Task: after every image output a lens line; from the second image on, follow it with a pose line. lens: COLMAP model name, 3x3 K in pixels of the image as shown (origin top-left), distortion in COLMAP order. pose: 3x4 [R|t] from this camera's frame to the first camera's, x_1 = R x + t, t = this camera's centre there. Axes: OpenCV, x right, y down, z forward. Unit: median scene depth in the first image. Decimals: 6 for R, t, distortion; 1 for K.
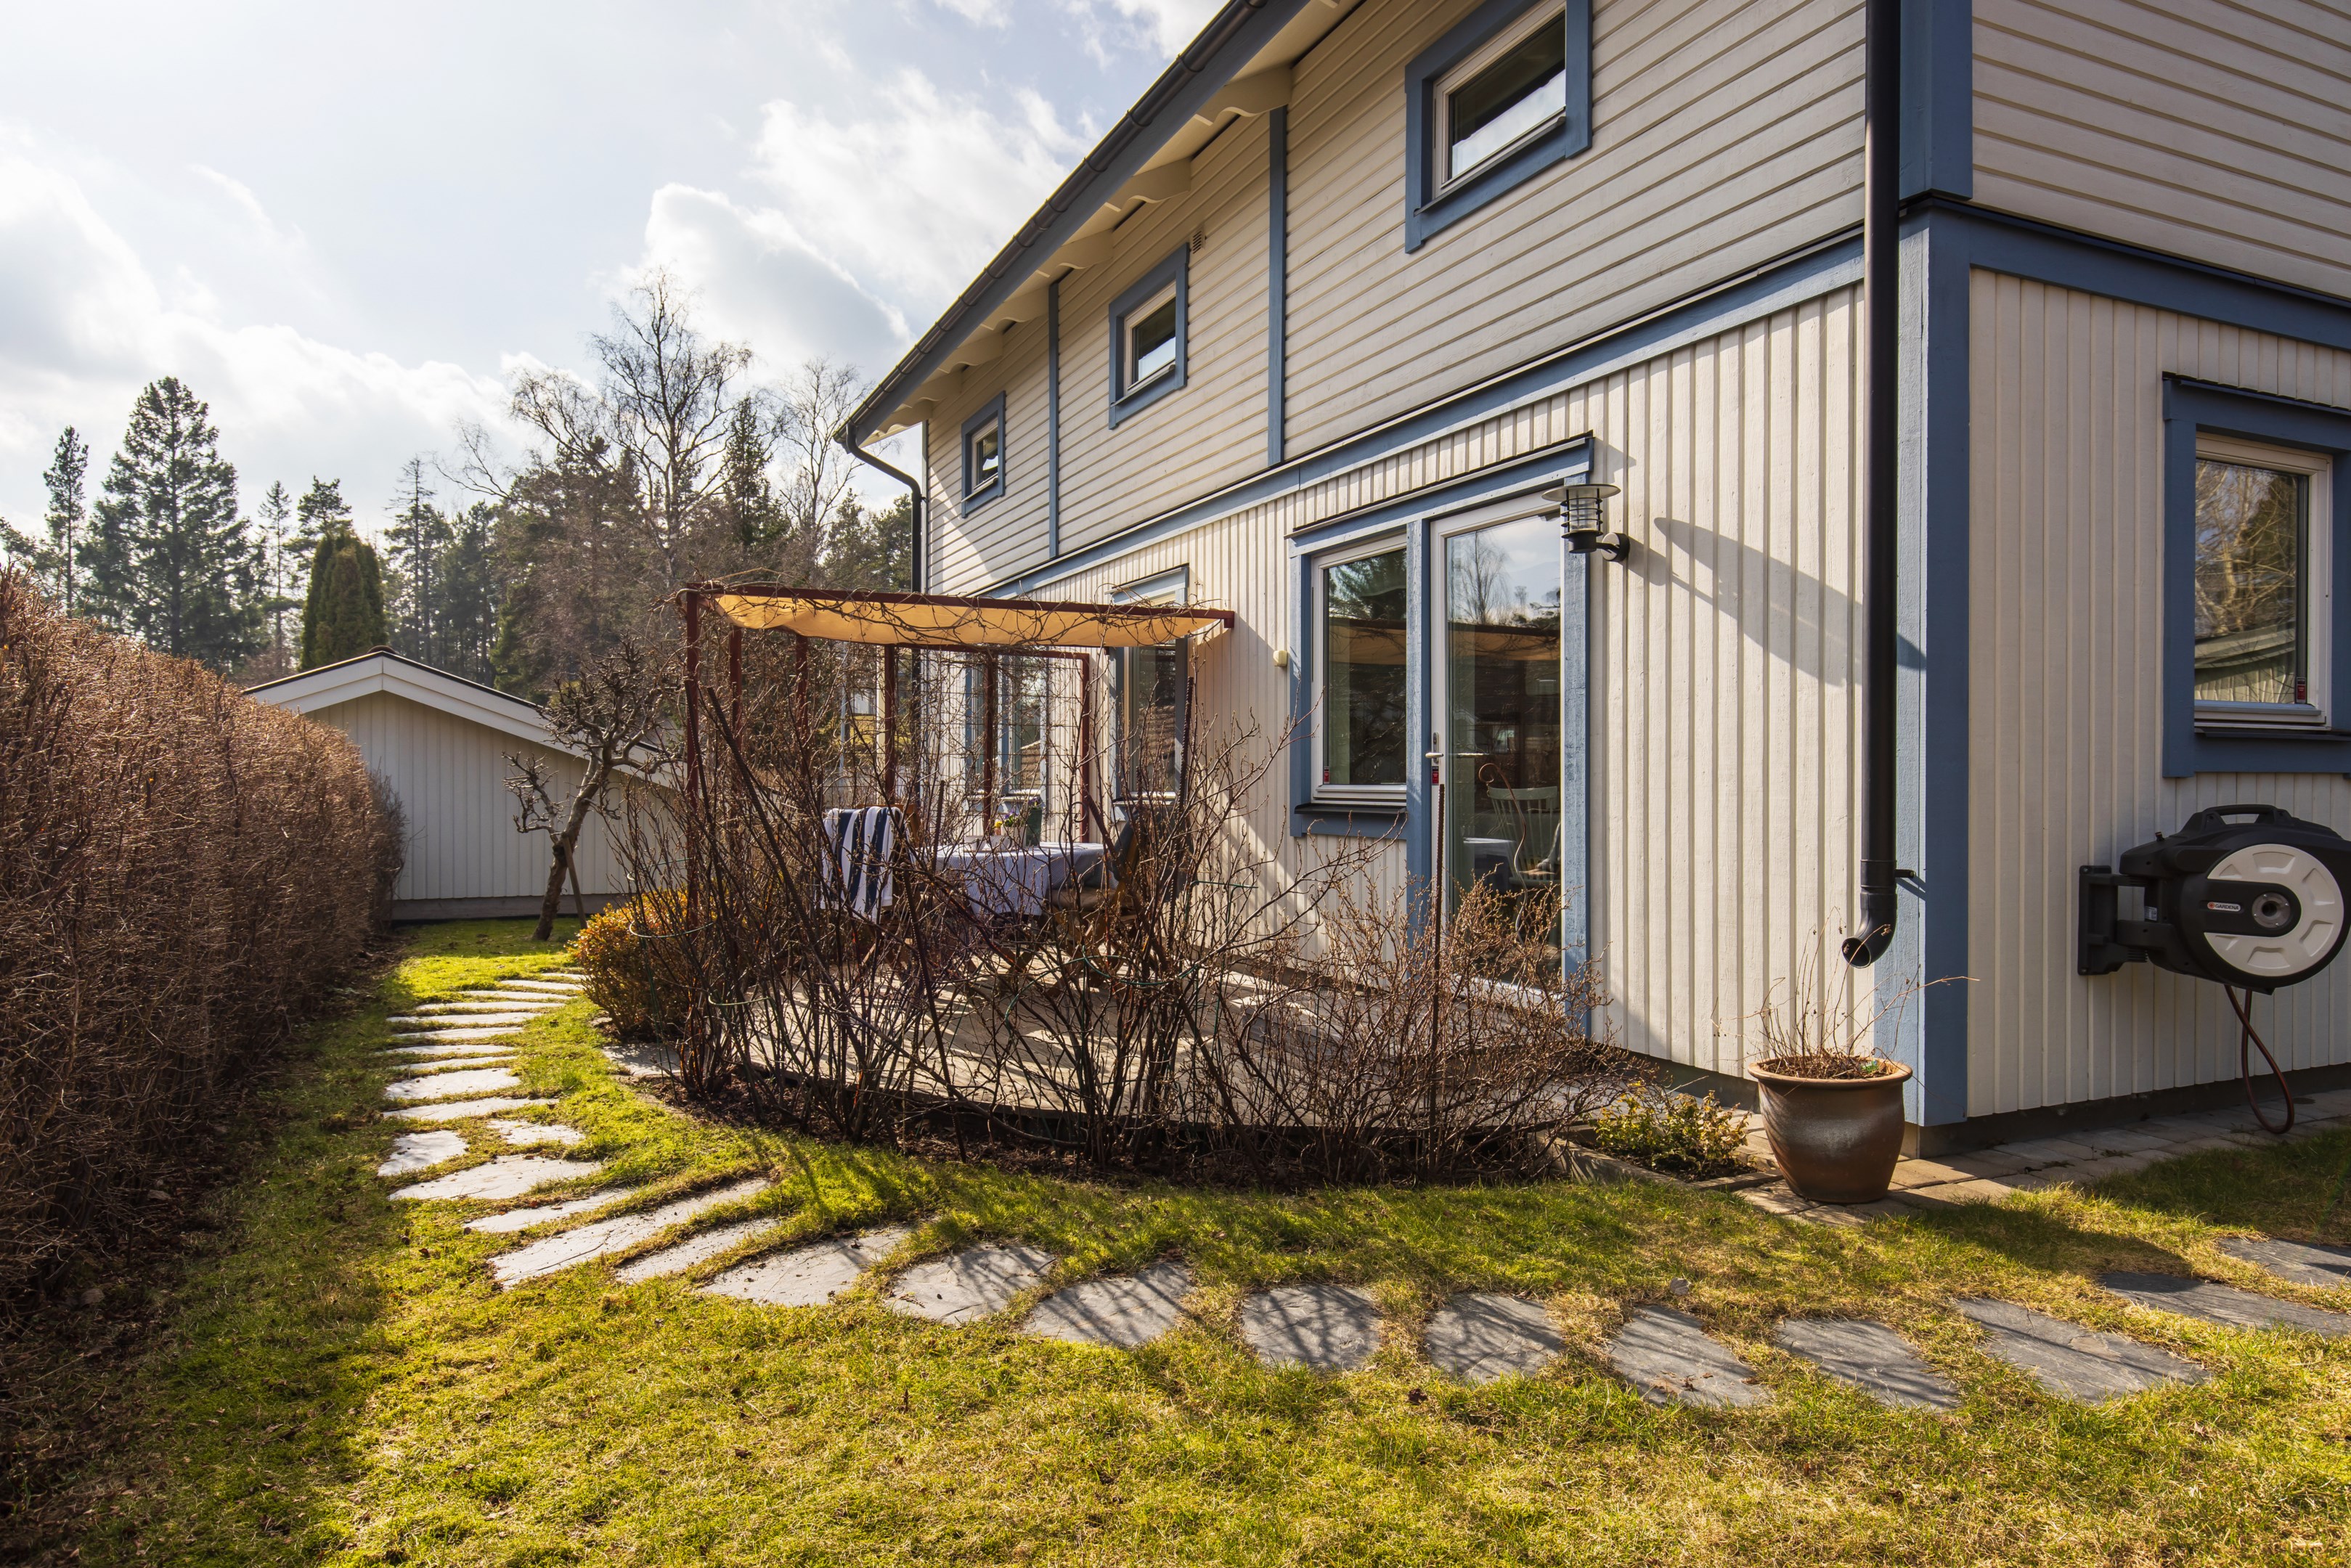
lens RADIAL K [[1448.8, 0, 1175.5], [0, 1448.8, 784.0], [0, 0, 1]] dist [-0.000901, 0.002432]
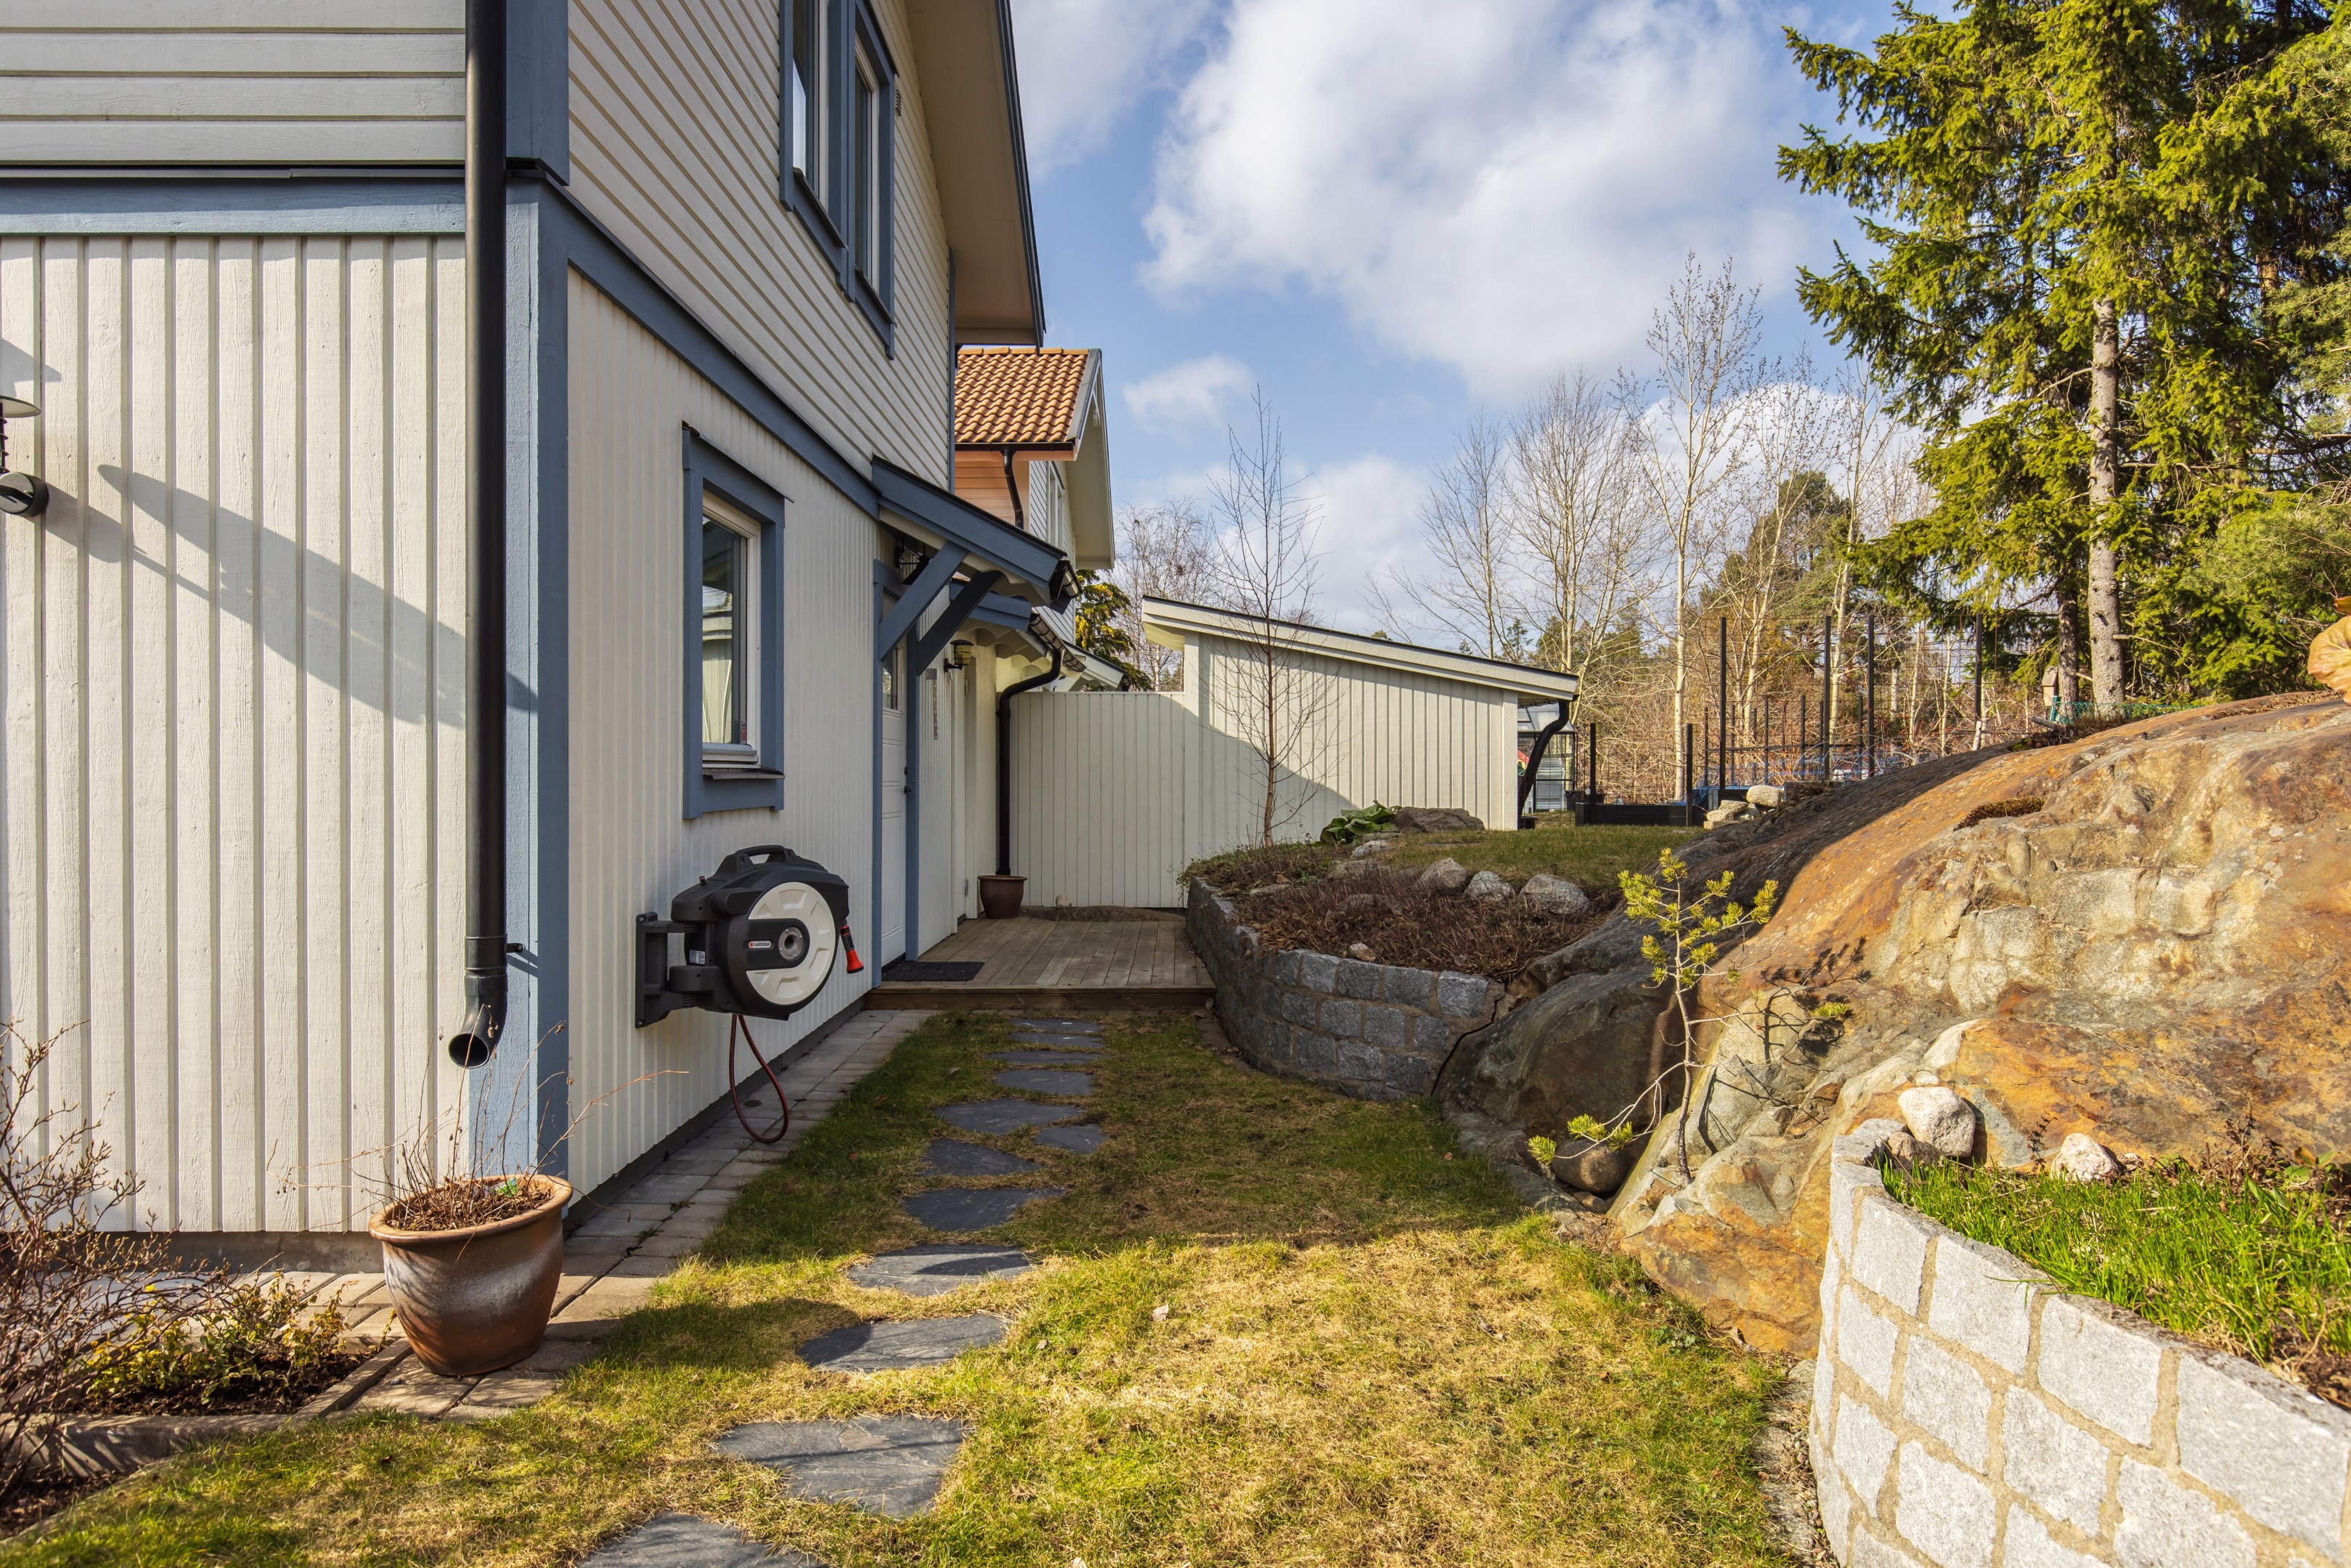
lens RADIAL K [[1448.8, 0, 1175.5], [0, 1448.8, 784.0], [0, 0, 1]] dist [-0.000901, 0.002432]
pose [[0.415511, -0.009440, 0.909539, -0.109600], [0.001980, 0.999953, 0.009473, -0.041482], [-0.909586, -0.002135, 0.415511, 0.281374]]
